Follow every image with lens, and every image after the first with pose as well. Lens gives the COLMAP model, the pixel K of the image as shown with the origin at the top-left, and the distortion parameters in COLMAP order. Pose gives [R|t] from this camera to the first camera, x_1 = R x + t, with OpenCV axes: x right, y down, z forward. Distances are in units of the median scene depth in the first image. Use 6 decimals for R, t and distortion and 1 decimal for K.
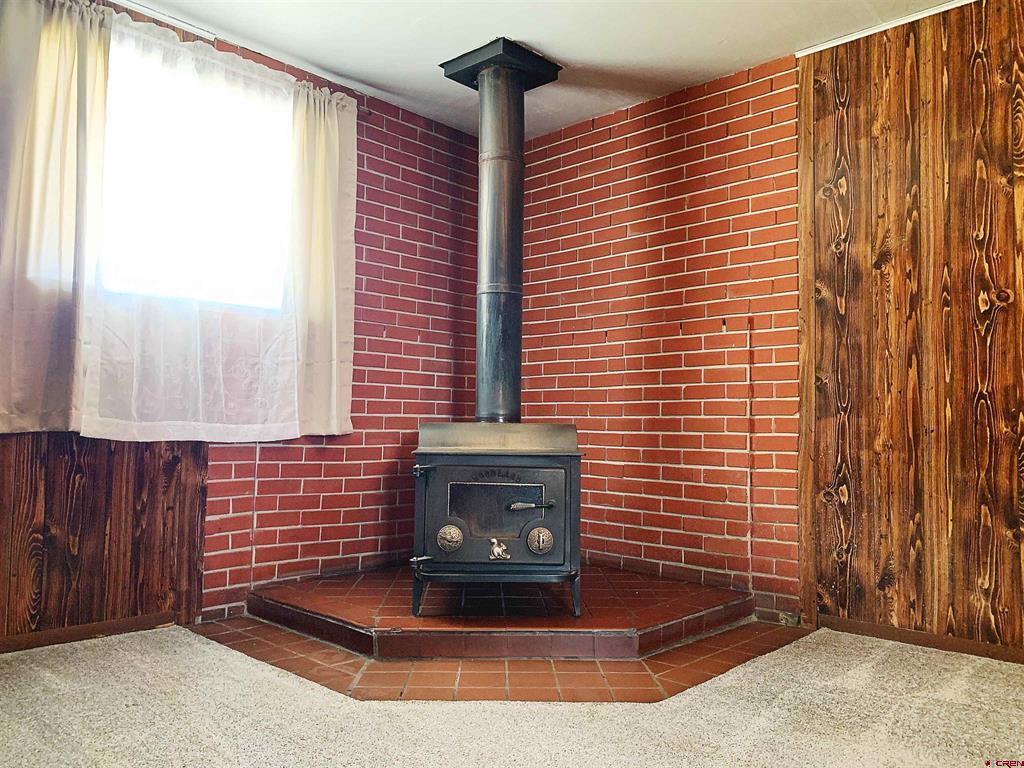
lens RADIAL K [[778.9, 0, 504.6], [0, 778.9, 380.6], [0, 0, 1]] dist [0.046123, -0.051261]
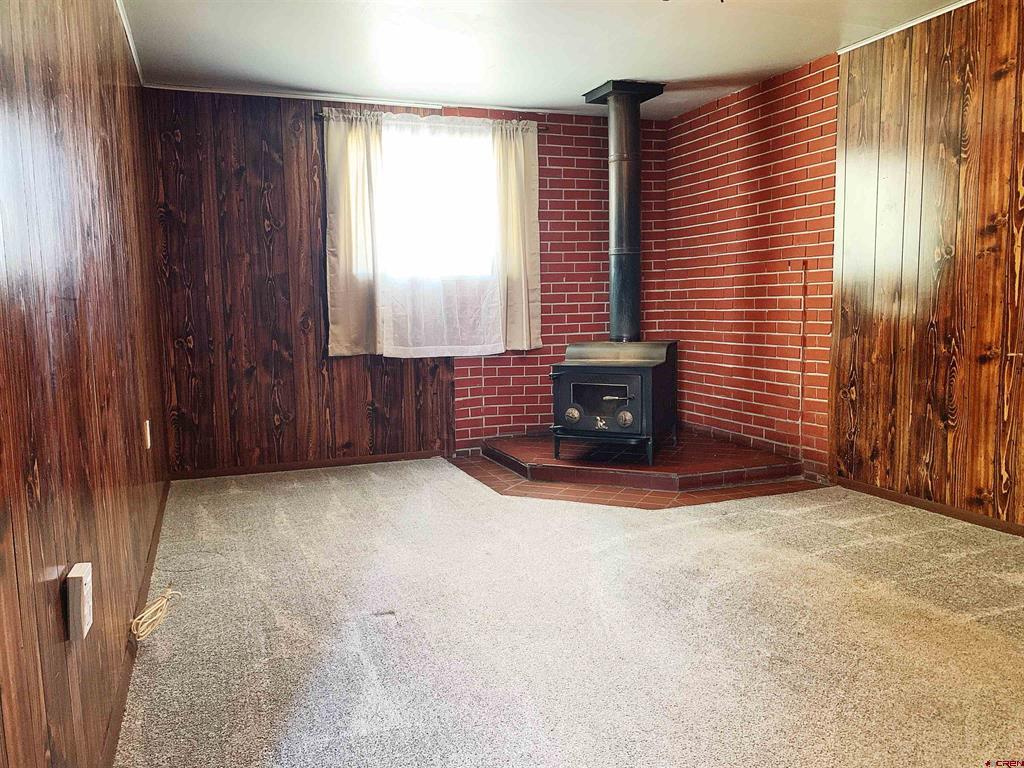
lens RADIAL K [[778.9, 0, 504.6], [0, 778.9, 380.6], [0, 0, 1]] dist [0.046123, -0.051261]
pose [[0.899370, 0.012017, -0.437023, 0.458647], [0.059463, 0.986971, 0.149509, -0.114018], [0.433126, -0.160451, 0.886937, -0.463538]]
